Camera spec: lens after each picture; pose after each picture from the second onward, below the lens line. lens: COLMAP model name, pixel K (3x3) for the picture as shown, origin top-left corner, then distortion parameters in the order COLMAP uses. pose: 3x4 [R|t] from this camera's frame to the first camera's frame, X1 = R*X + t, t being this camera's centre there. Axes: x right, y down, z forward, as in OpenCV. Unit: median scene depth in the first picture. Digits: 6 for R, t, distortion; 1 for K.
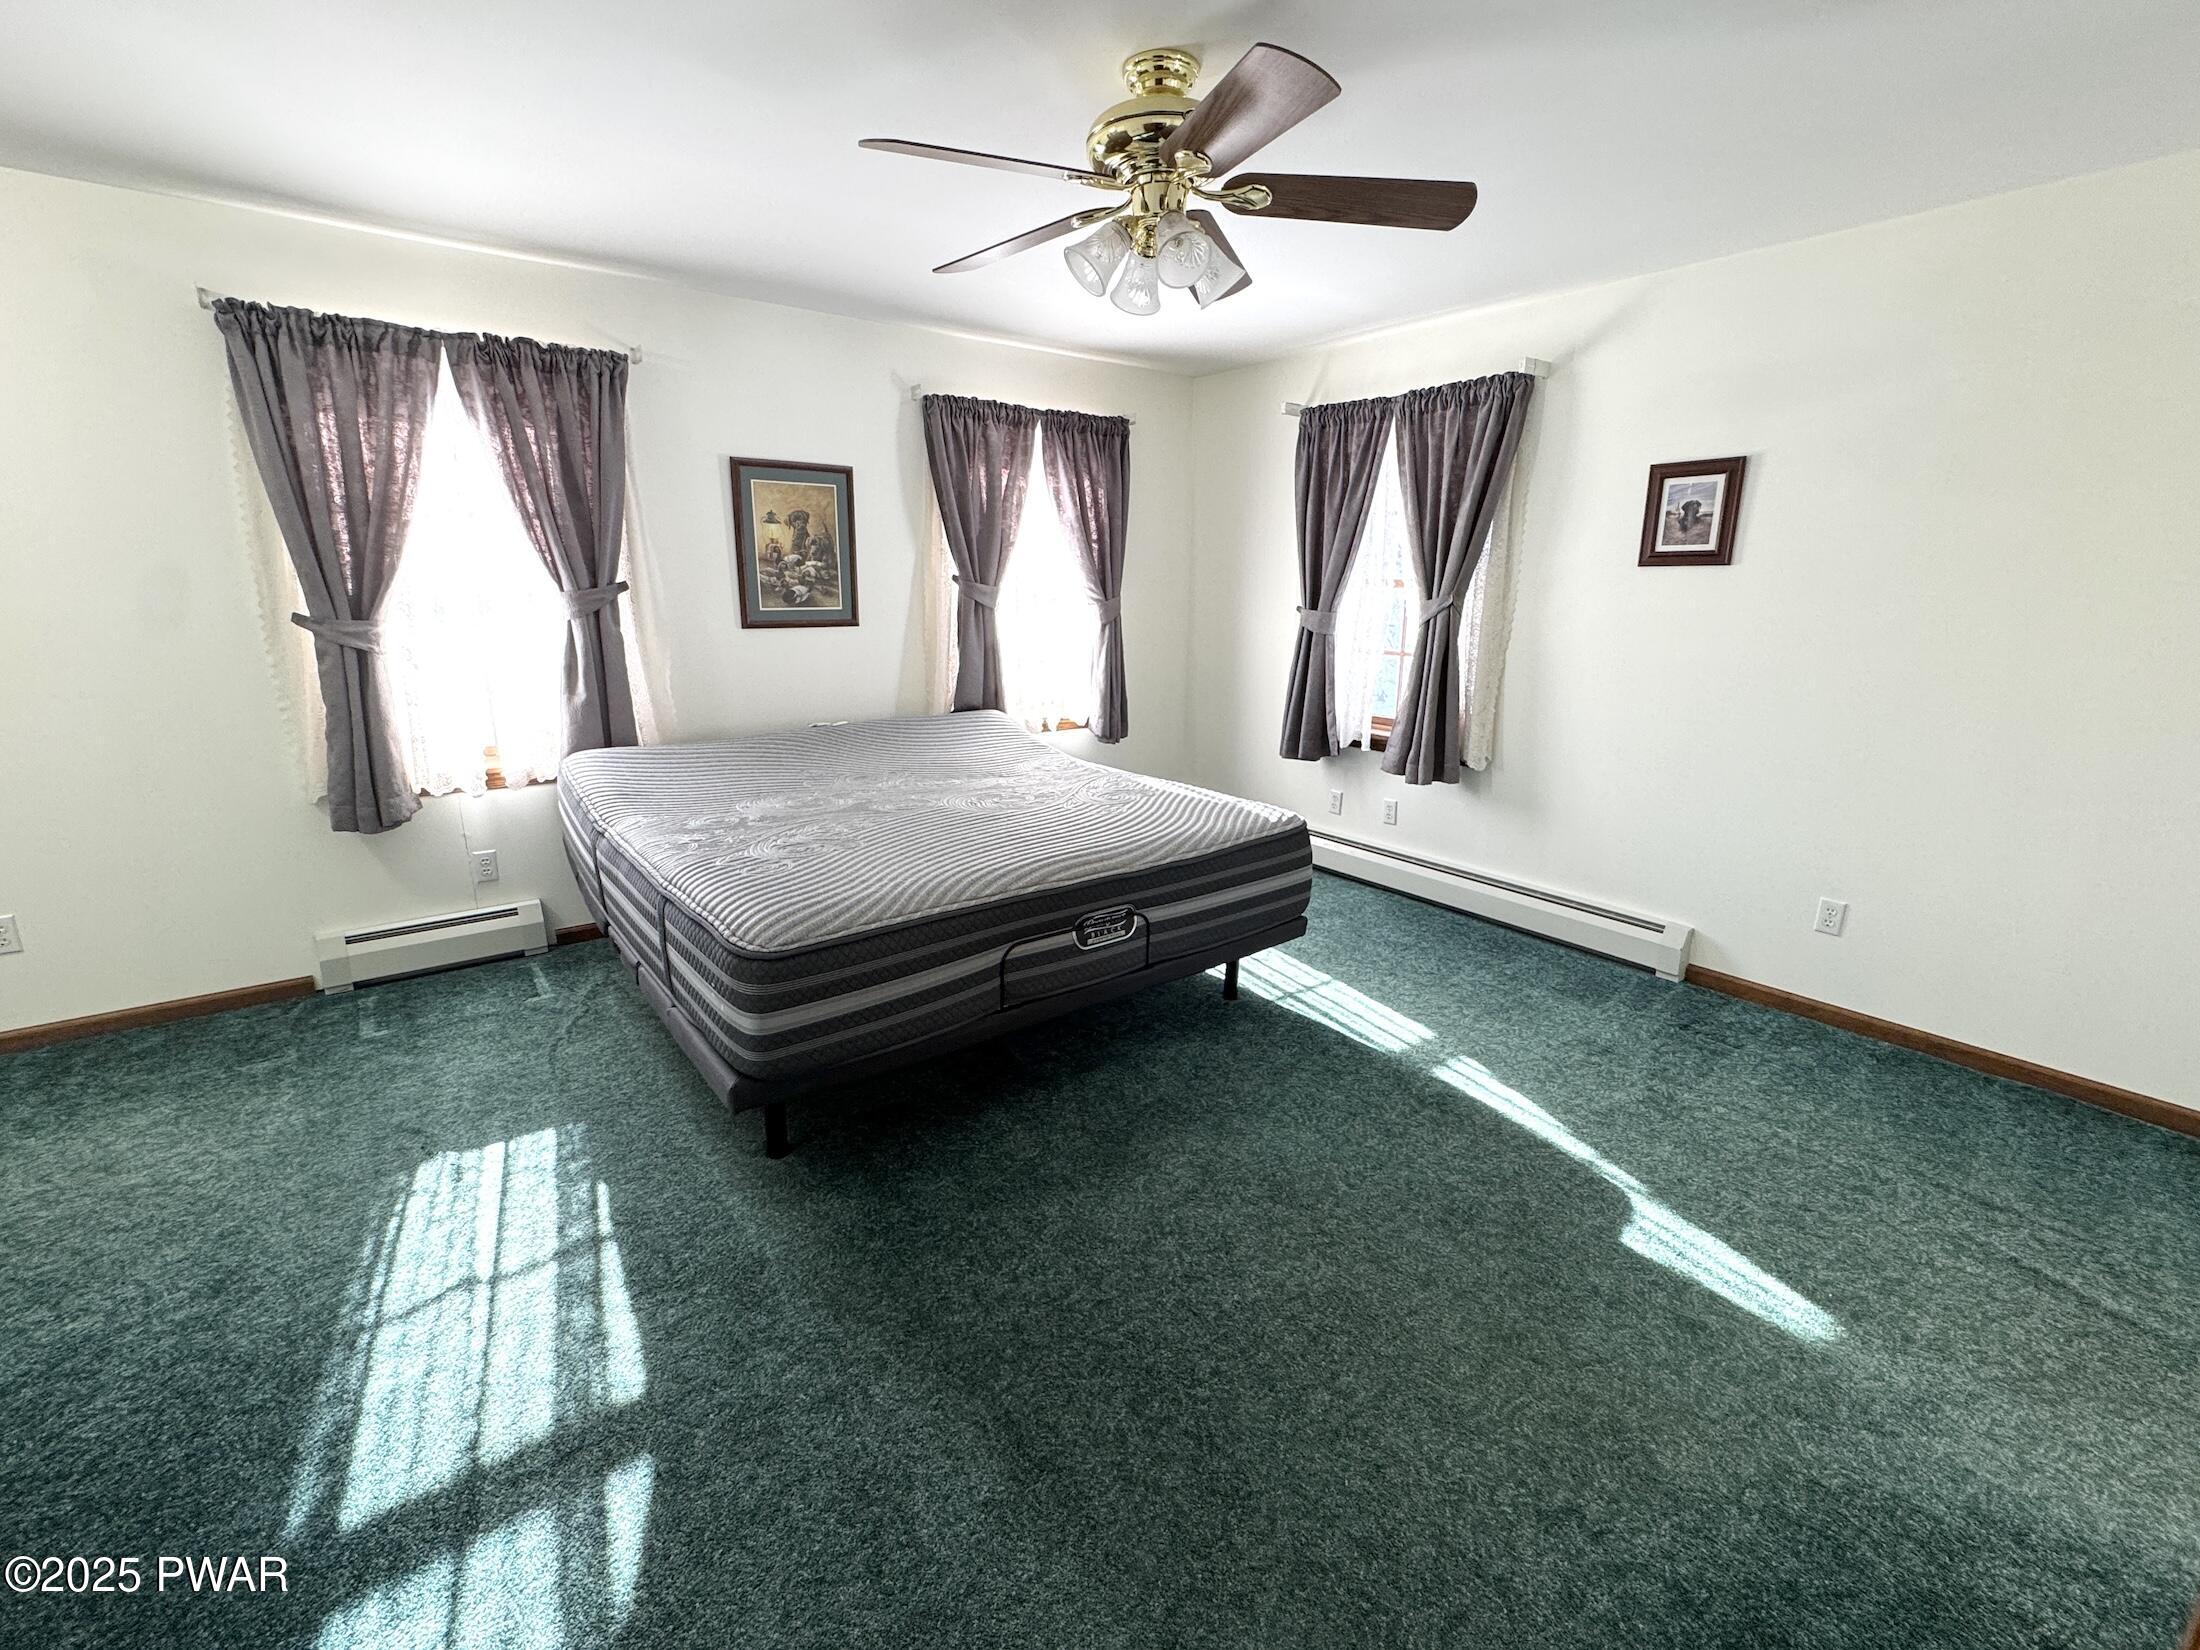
lens RADIAL K [[953.2, 0, 1100.0], [0, 953.2, 825.0], [0, 0, 1]] dist [-0.002212, -0.000184]
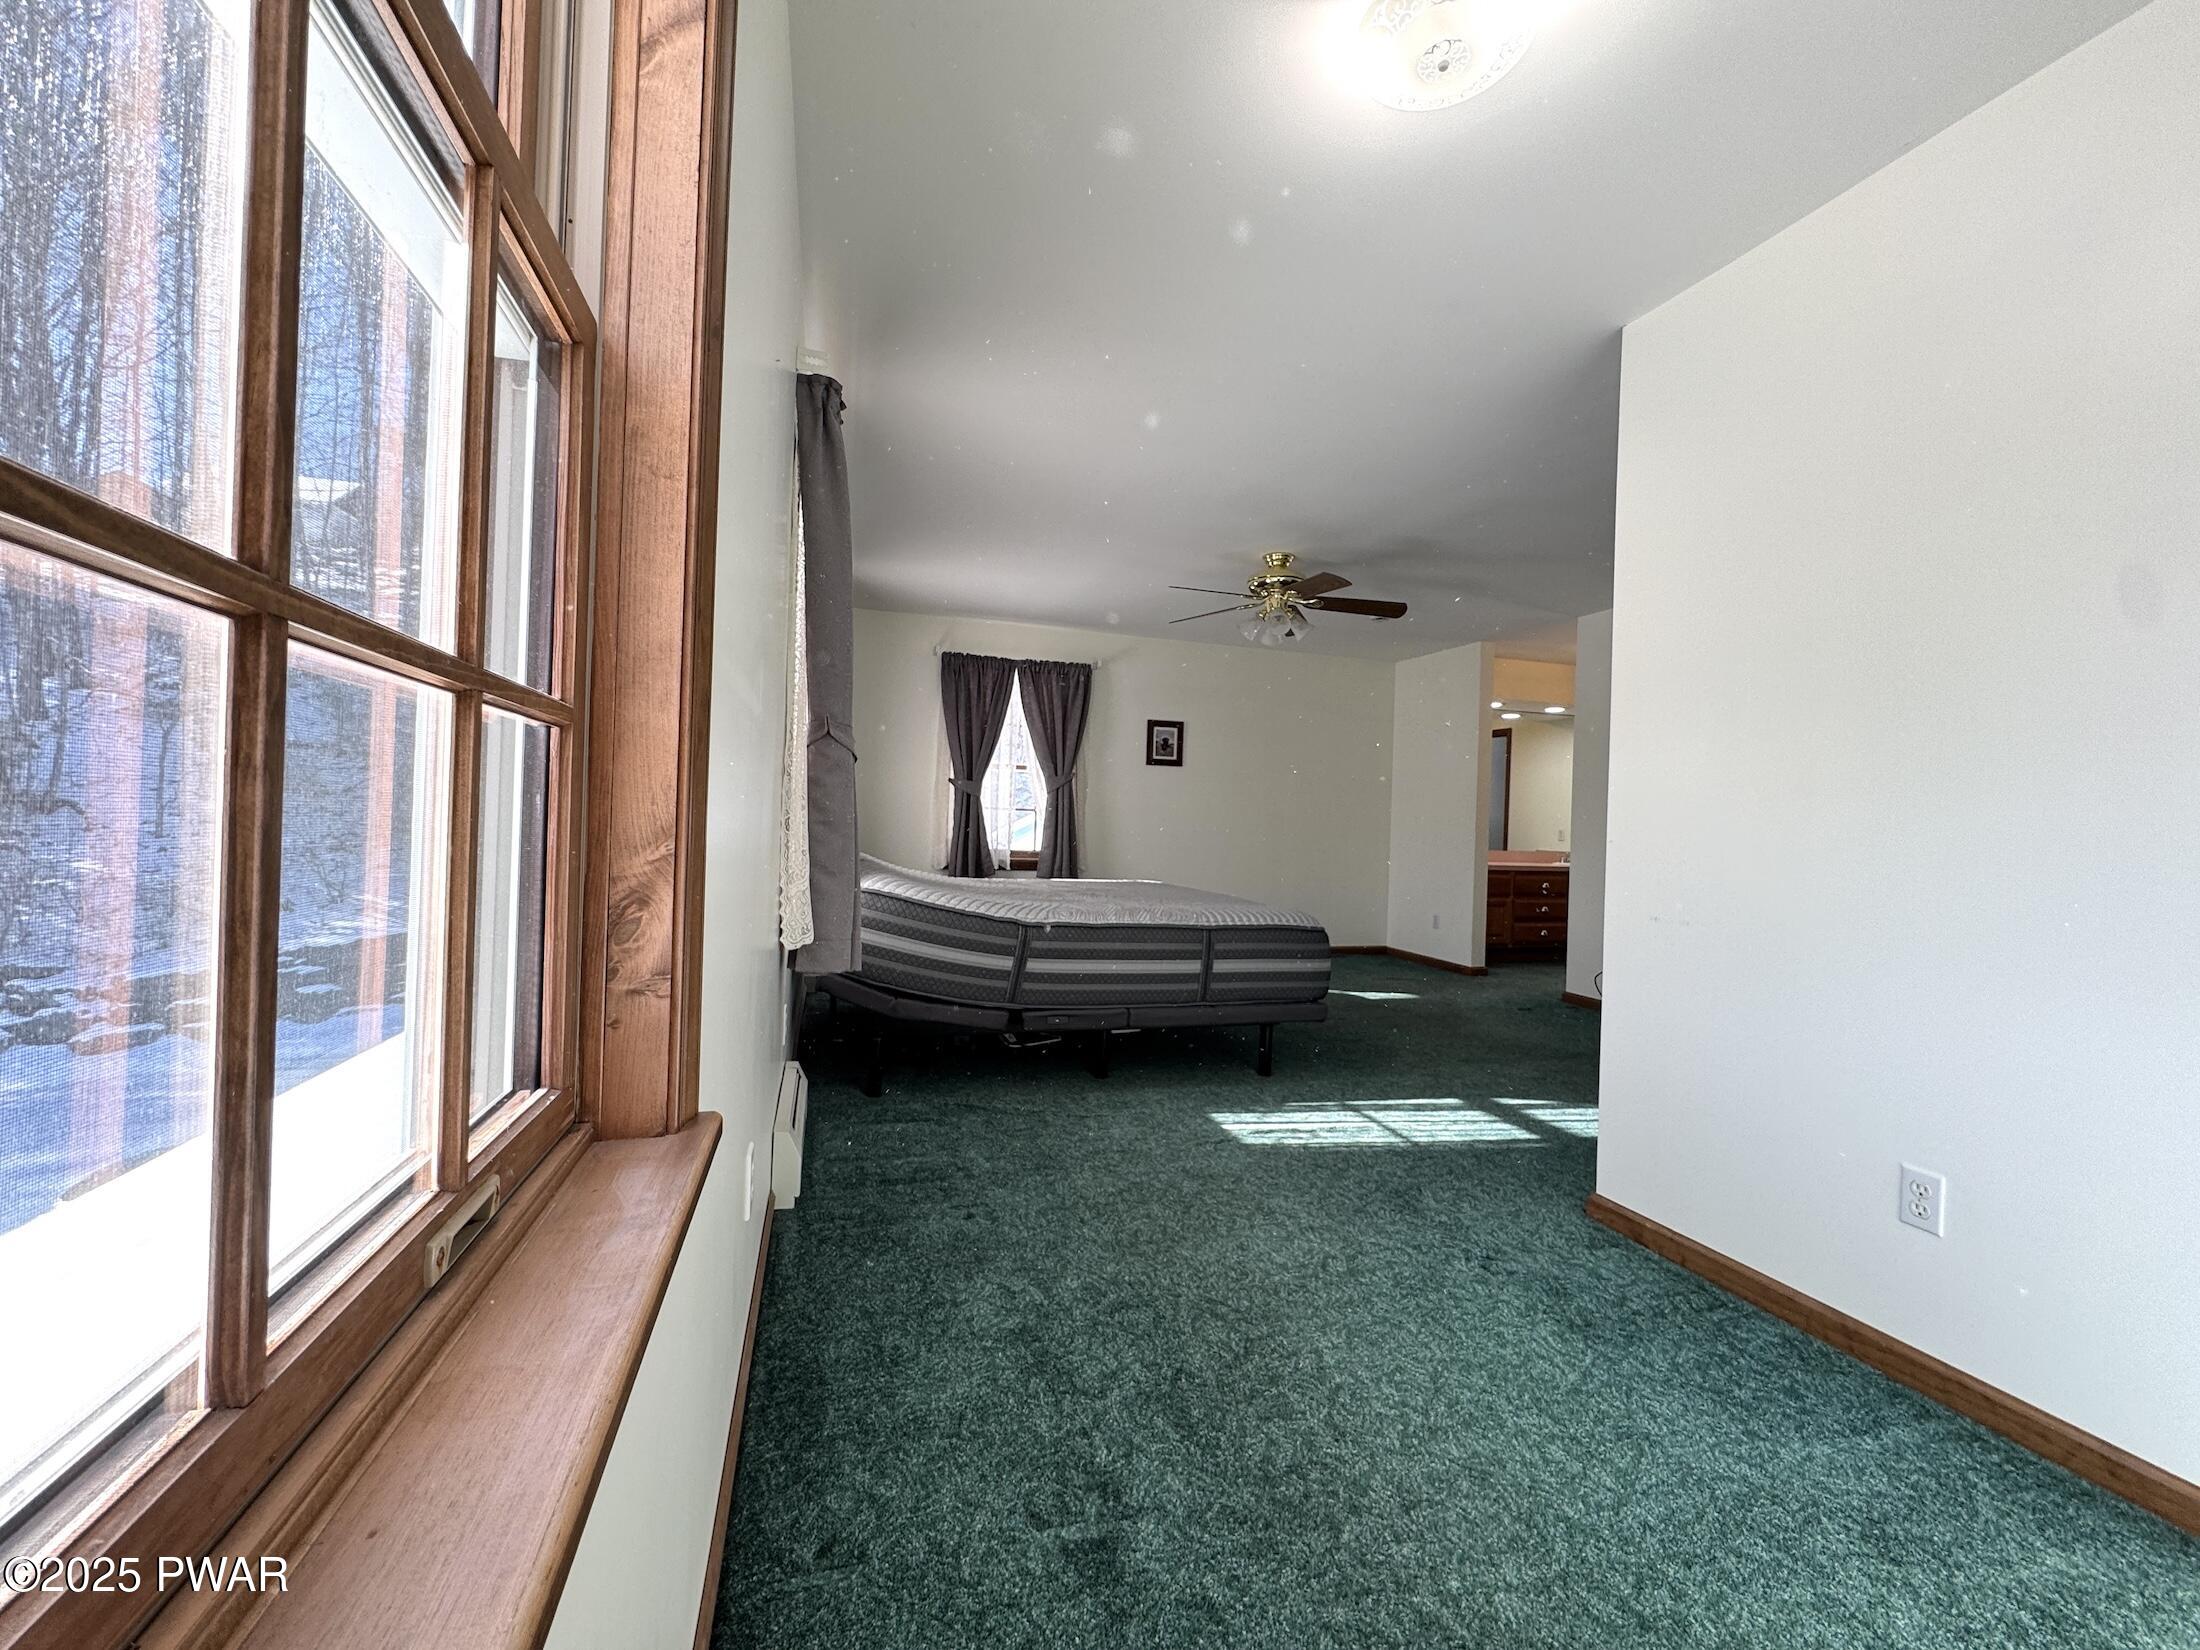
lens RADIAL K [[880.1, 0, 1100.0], [0, 880.1, 825.0], [0, 0, 1]] dist [-0.002410, 0.000196]
pose [[0.348265, -0.001307, 0.937395, -1.345044], [0.204539, 0.976009, -0.074631, -0.016118], [-0.914809, 0.217725, 0.340177, 0.469114]]
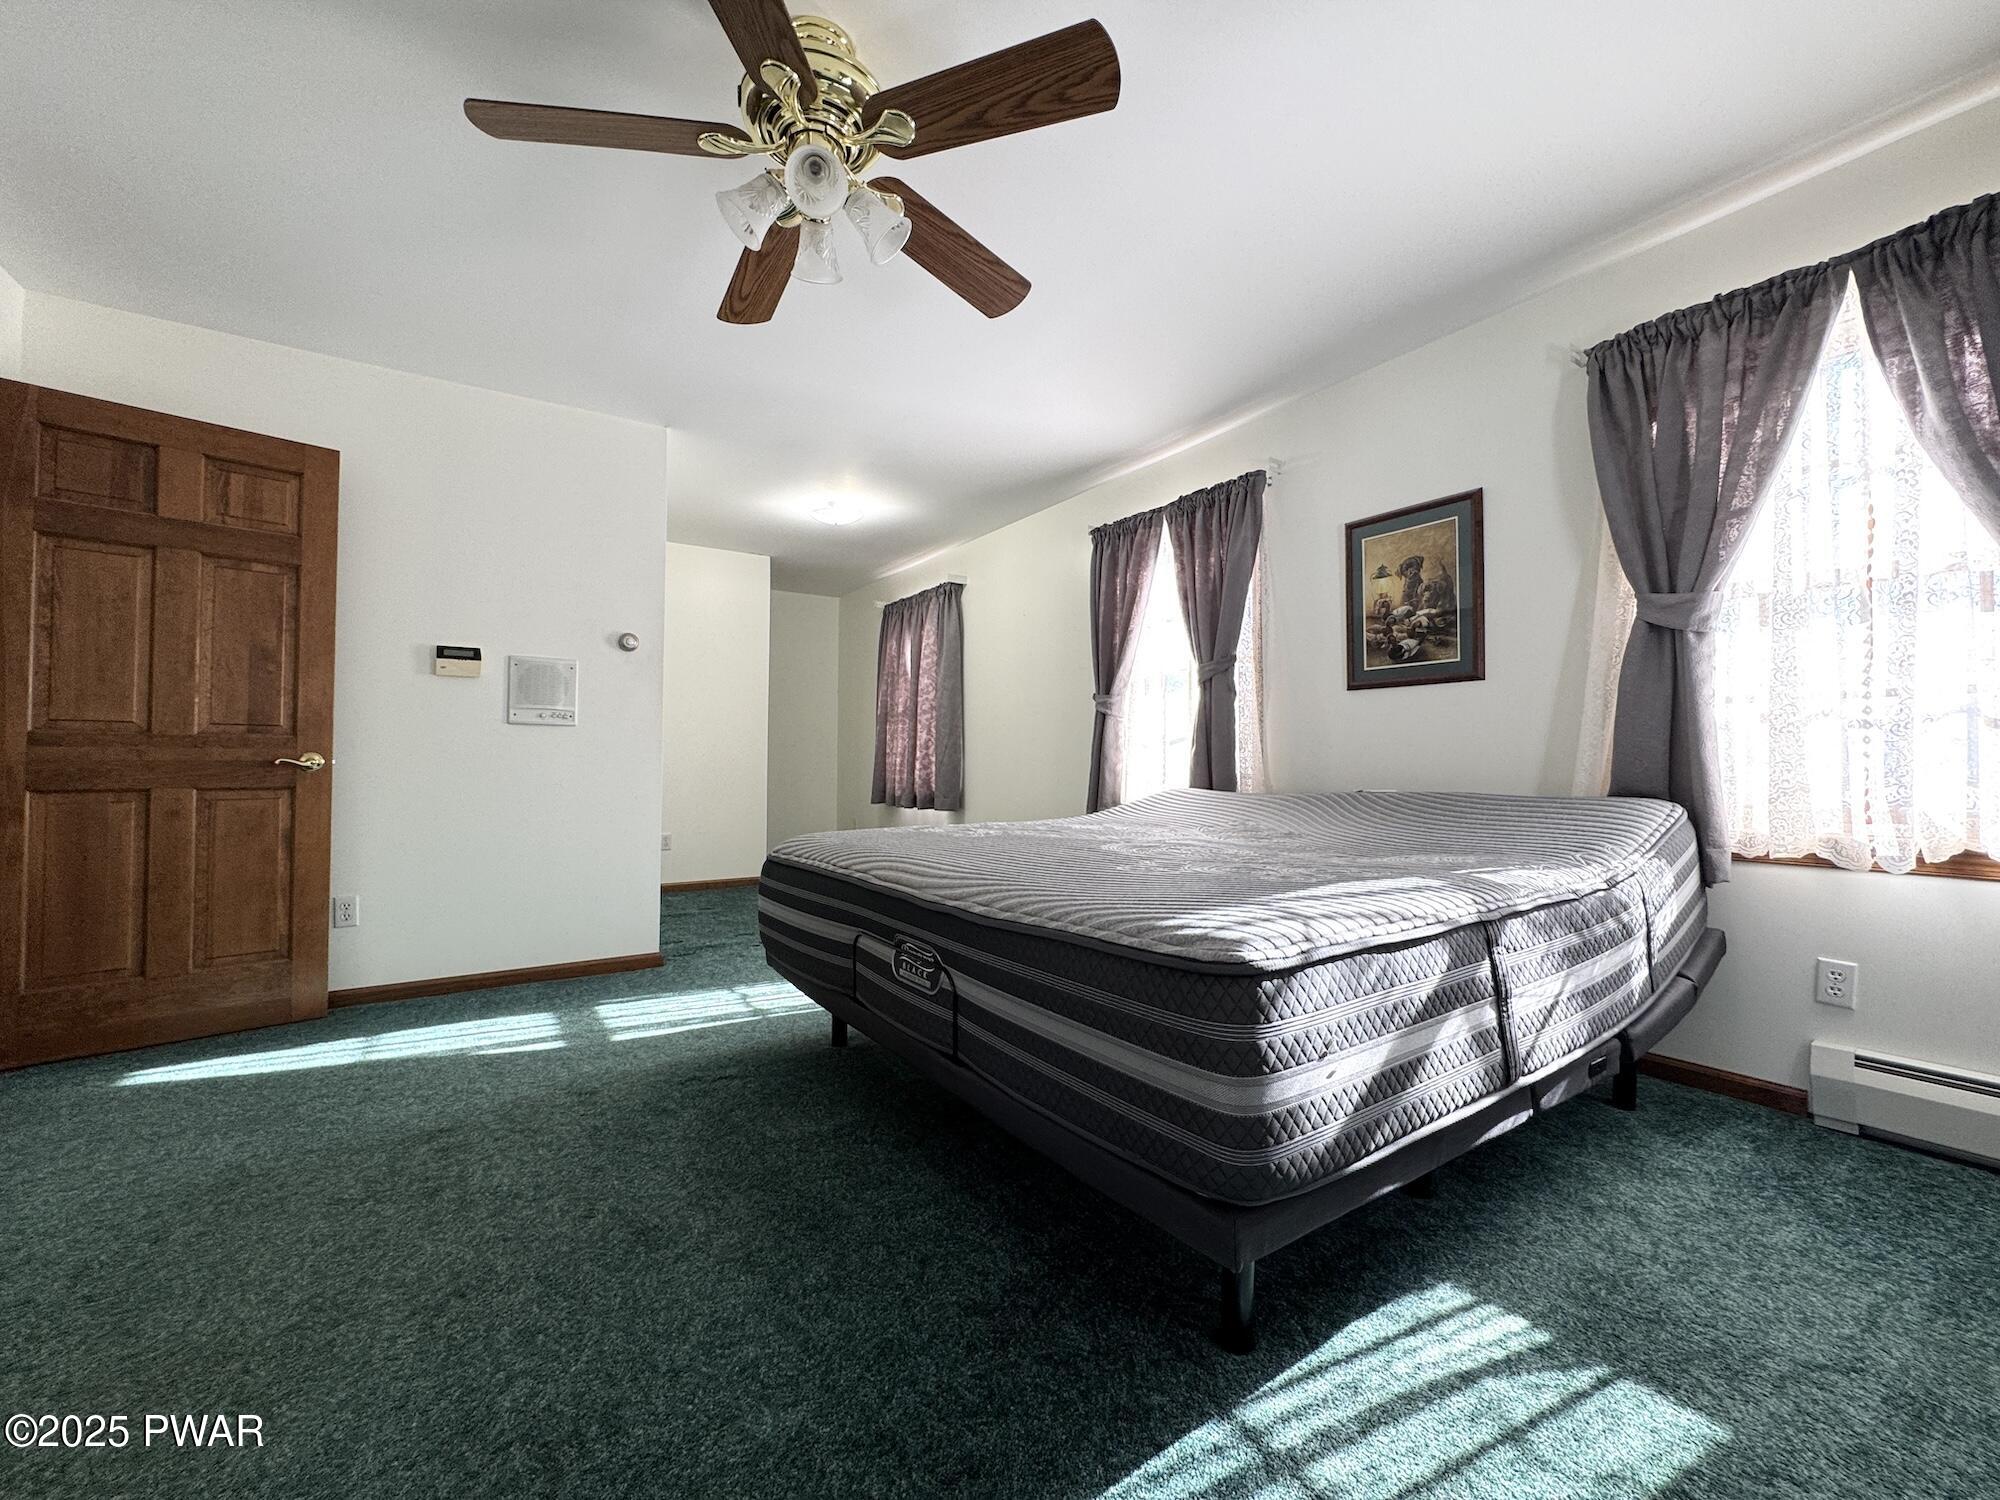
lens RADIAL K [[800.1, 0, 1000.0], [0, 800.1, 750.0], [0, 0, 1]] dist [-0.002410, 0.000196]
pose [[-0.053105, -0.029279, -0.998160, 0.522853], [-0.254283, 0.967016, -0.014836, -0.054981], [0.965671, 0.253027, -0.058799, 0.844325]]
